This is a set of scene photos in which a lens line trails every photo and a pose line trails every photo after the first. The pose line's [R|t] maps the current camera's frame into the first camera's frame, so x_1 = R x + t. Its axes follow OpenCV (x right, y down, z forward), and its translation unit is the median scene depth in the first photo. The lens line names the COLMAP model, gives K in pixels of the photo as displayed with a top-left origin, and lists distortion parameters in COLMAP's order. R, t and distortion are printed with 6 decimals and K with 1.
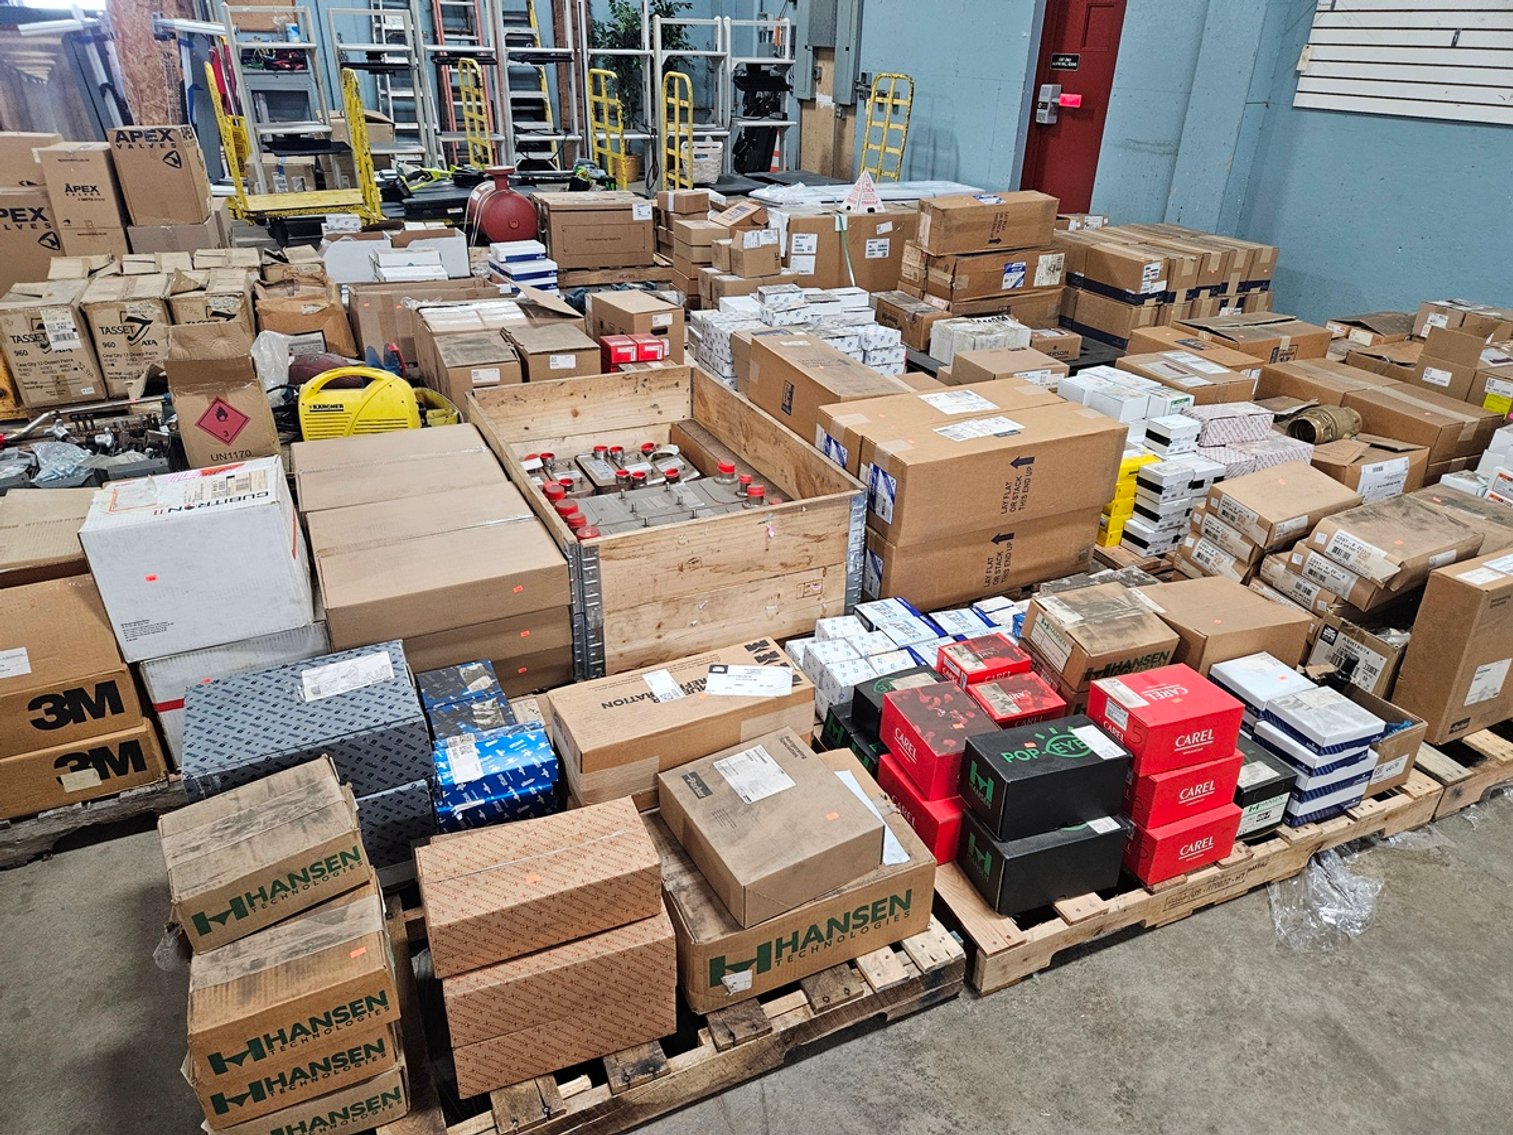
lens RADIAL K [[1002.3, 0, 756.5], [0, 1002.3, 567.5], [0, 0, 1]] dist [0.111366, -0.111718]
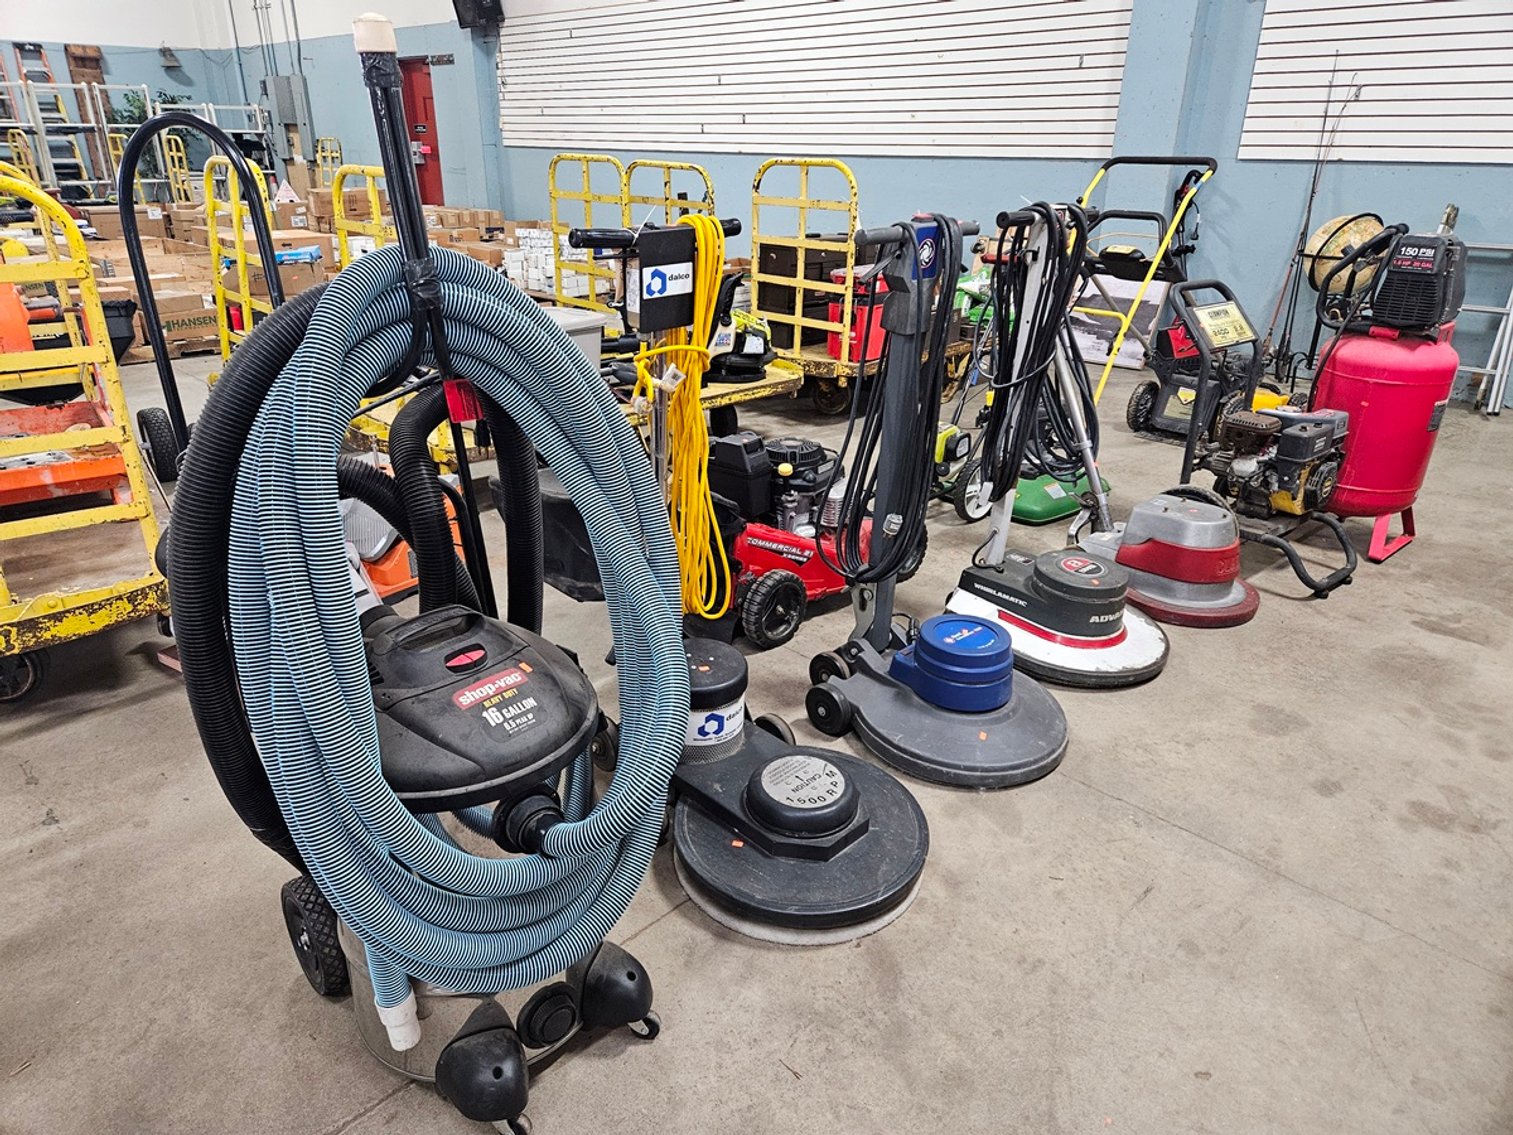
lens RADIAL K [[1022.9, 0, 756.5], [0, 1022.9, 567.5], [0, 0, 1]] dist [0.005225, 0.000685]
pose [[0.933055, -0.149290, 0.327294, 0.125654], [0.173453, 0.983779, -0.045747, 0.343693], [-0.315155, 0.099455, 0.943814, -0.612907]]
